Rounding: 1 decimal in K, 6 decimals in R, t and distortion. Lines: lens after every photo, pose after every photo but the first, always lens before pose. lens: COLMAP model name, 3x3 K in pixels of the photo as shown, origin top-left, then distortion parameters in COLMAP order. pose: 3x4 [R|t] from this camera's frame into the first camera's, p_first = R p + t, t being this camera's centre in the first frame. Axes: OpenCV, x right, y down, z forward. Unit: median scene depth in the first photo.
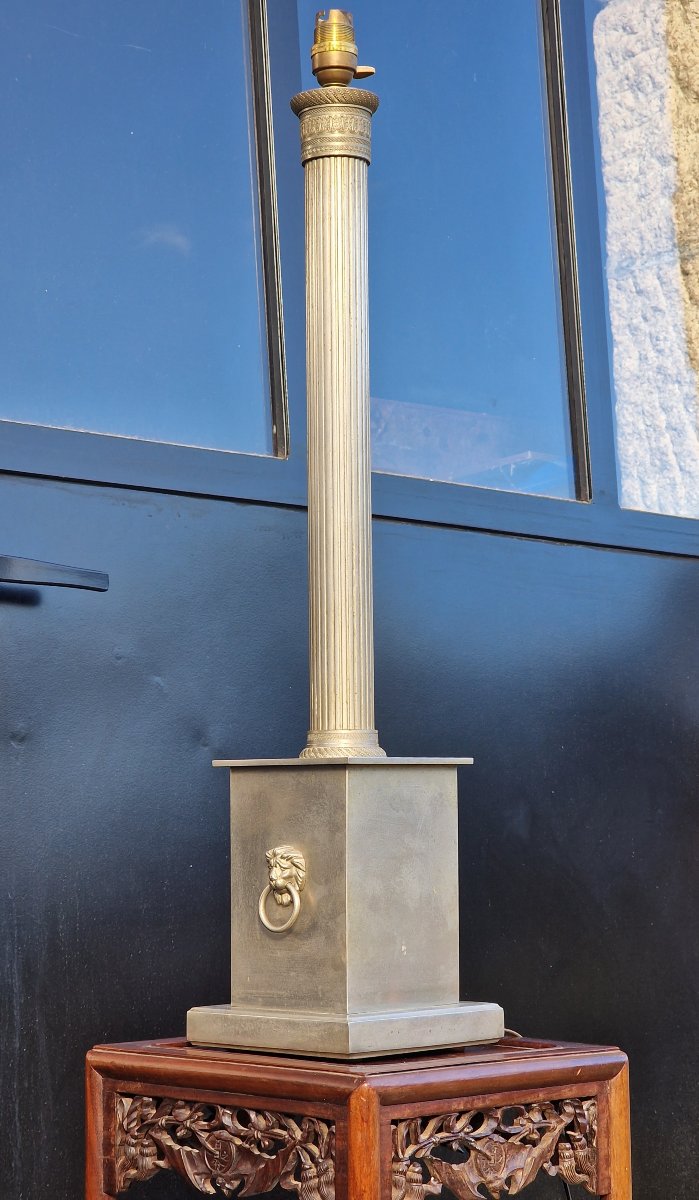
lens RADIAL K [[2438.9, 0, 349.5], [0, 2438.9, 600.0], [0, 0, 1]] dist [-0.553702, 4.718897]
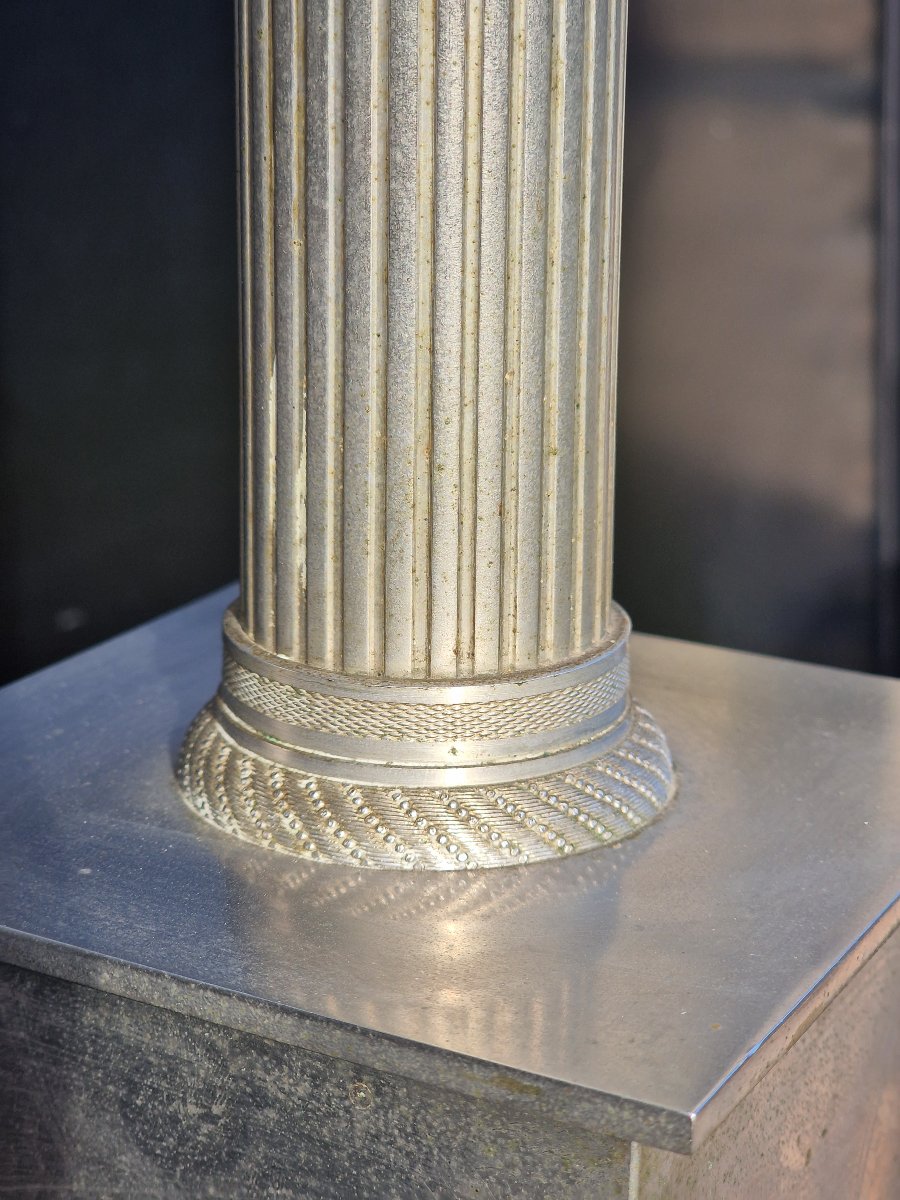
lens RADIAL K [[2387.5, 0, 450.0], [0, 2387.5, 600.0], [0, 0, 1]] dist [-0.600642, 5.794436]
pose [[0.970942, -0.052429, 0.233499, -0.041384], [-0.036965, 0.931139, 0.362786, -0.009686], [-0.236441, -0.360875, 0.902145, 0.854310]]
